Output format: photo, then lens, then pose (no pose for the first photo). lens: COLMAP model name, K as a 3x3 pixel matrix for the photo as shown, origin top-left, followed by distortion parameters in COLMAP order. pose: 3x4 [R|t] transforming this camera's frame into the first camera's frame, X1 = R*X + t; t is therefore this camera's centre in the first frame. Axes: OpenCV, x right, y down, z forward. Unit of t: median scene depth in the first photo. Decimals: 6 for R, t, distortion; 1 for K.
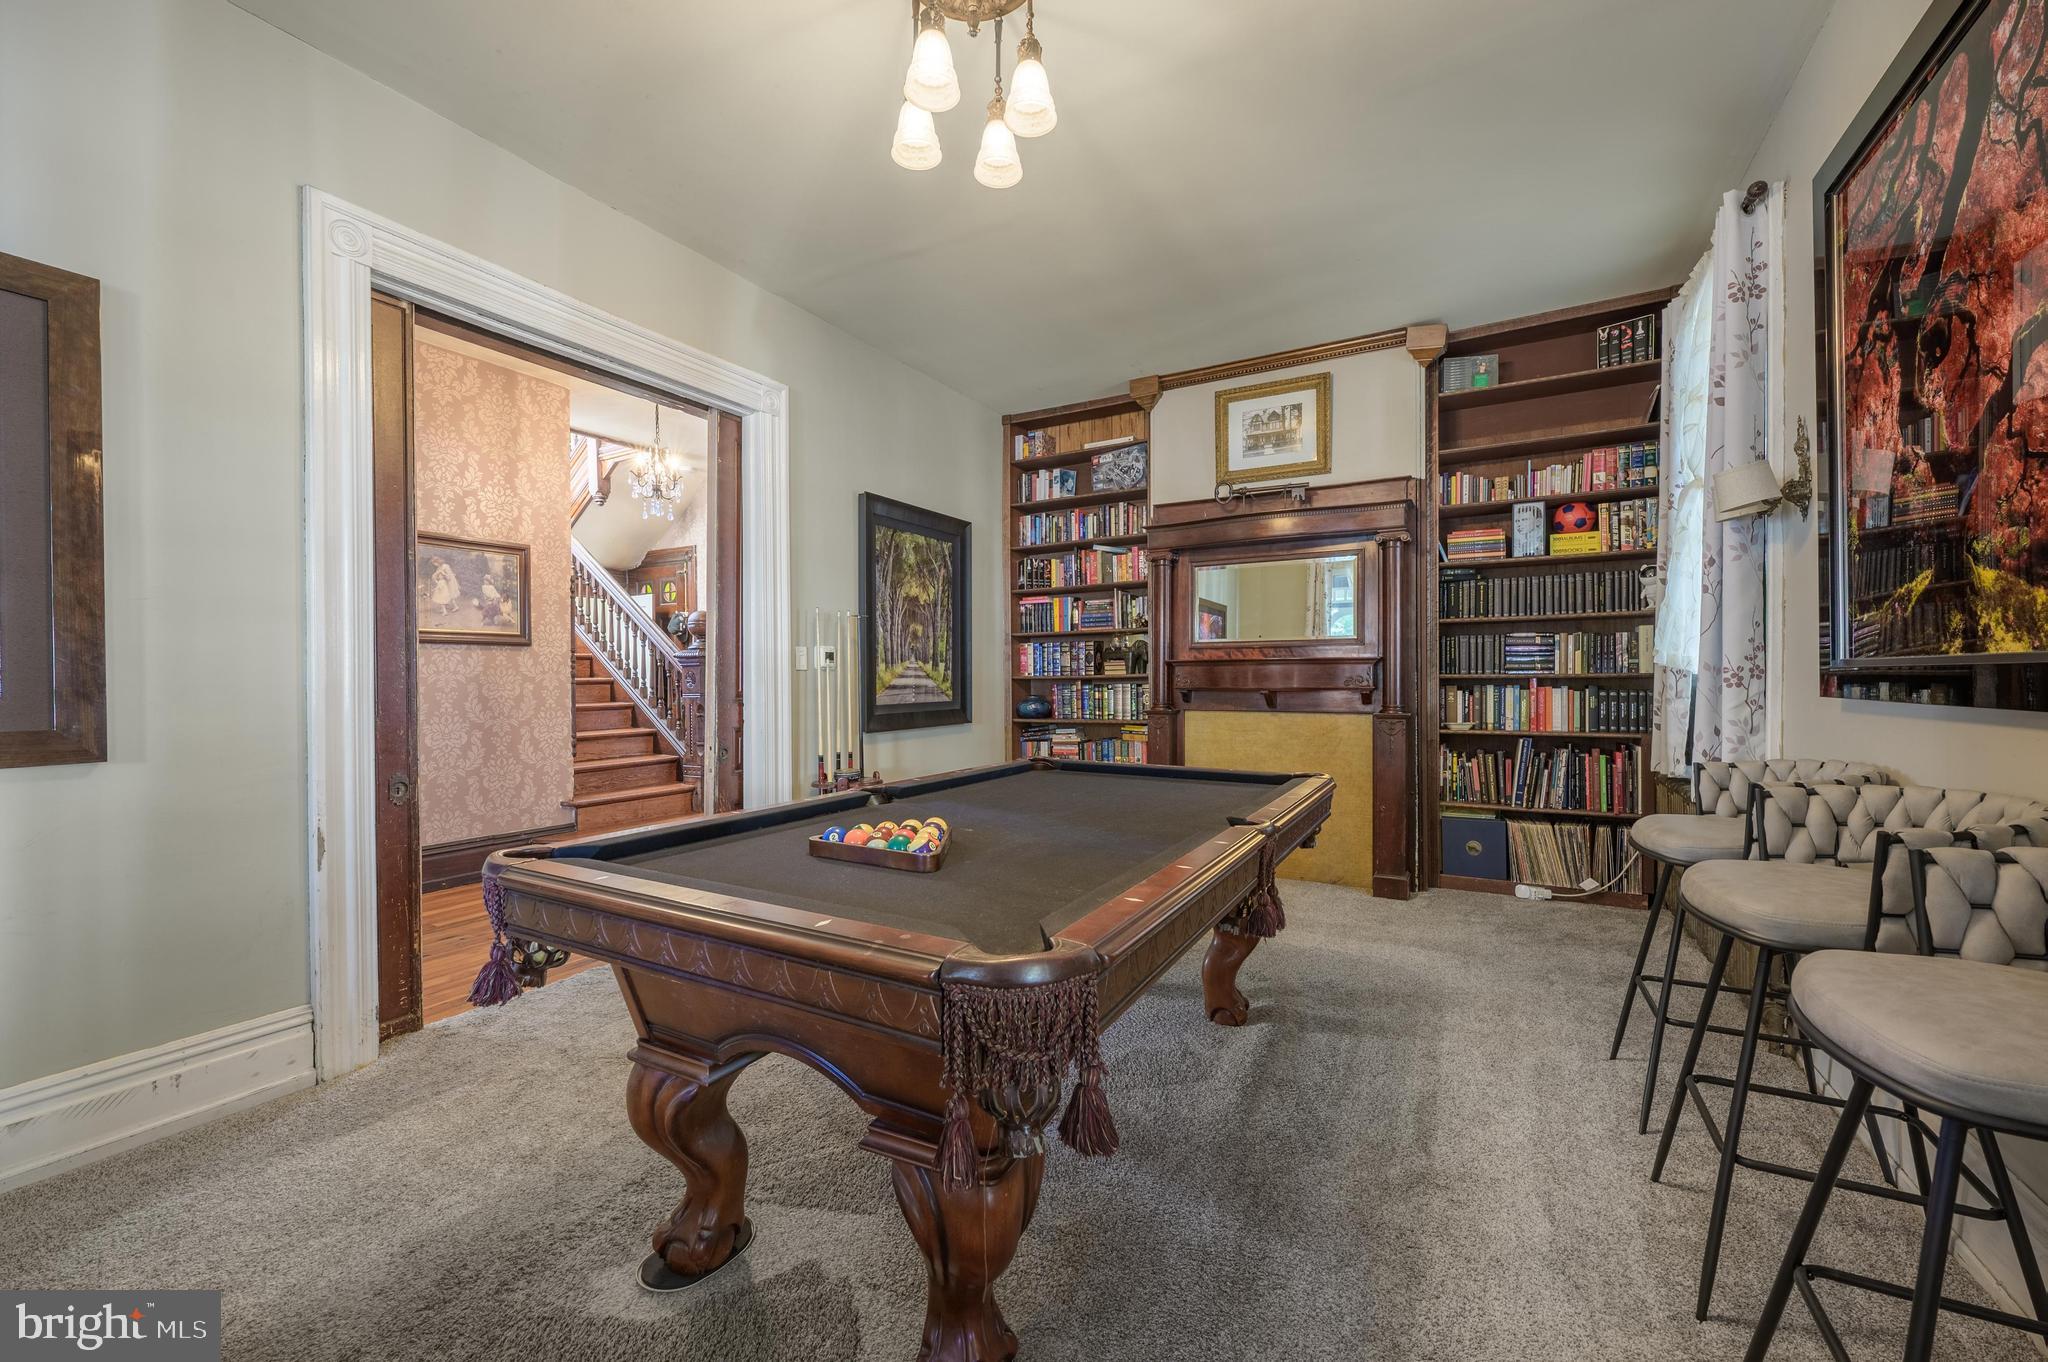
lens RADIAL K [[810.0, 0, 1042.5], [0, 810.0, 682.1], [0, 0, 1]] dist [-0.000627, 0.000256]
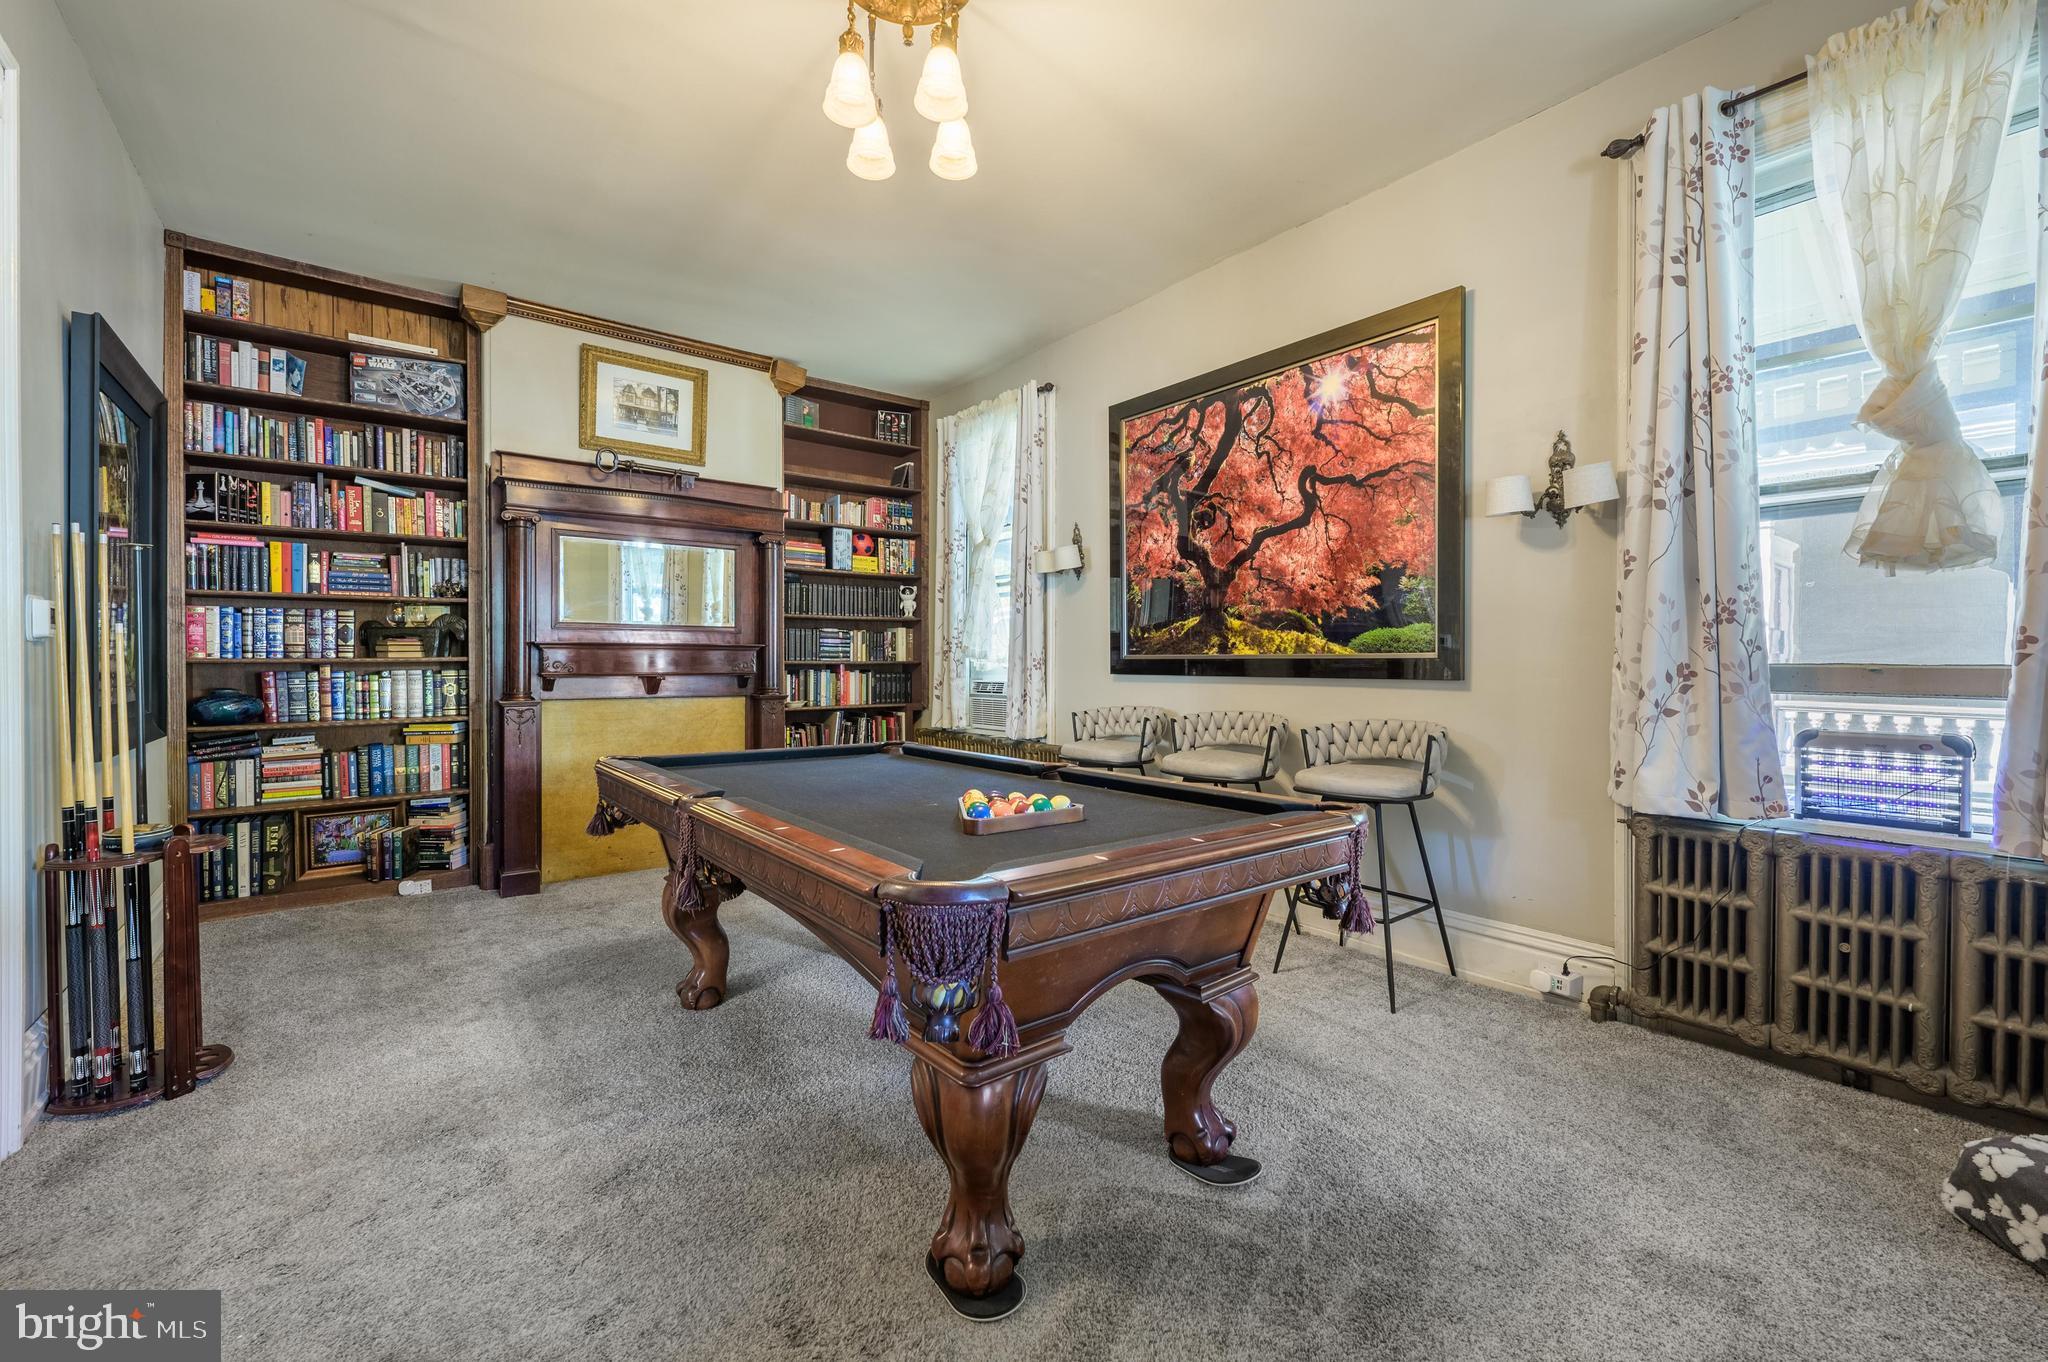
lens RADIAL K [[810.0, 0, 1038.0], [0, 810.0, 668.5], [0, 0, 1]] dist [-0.000627, 0.000256]
pose [[0.385648, -0.002040, 0.922644, -0.440816], [0.002151, 0.999997, 0.001312, 0.000867], [-0.922643, 0.001479, 0.385651, 0.201291]]
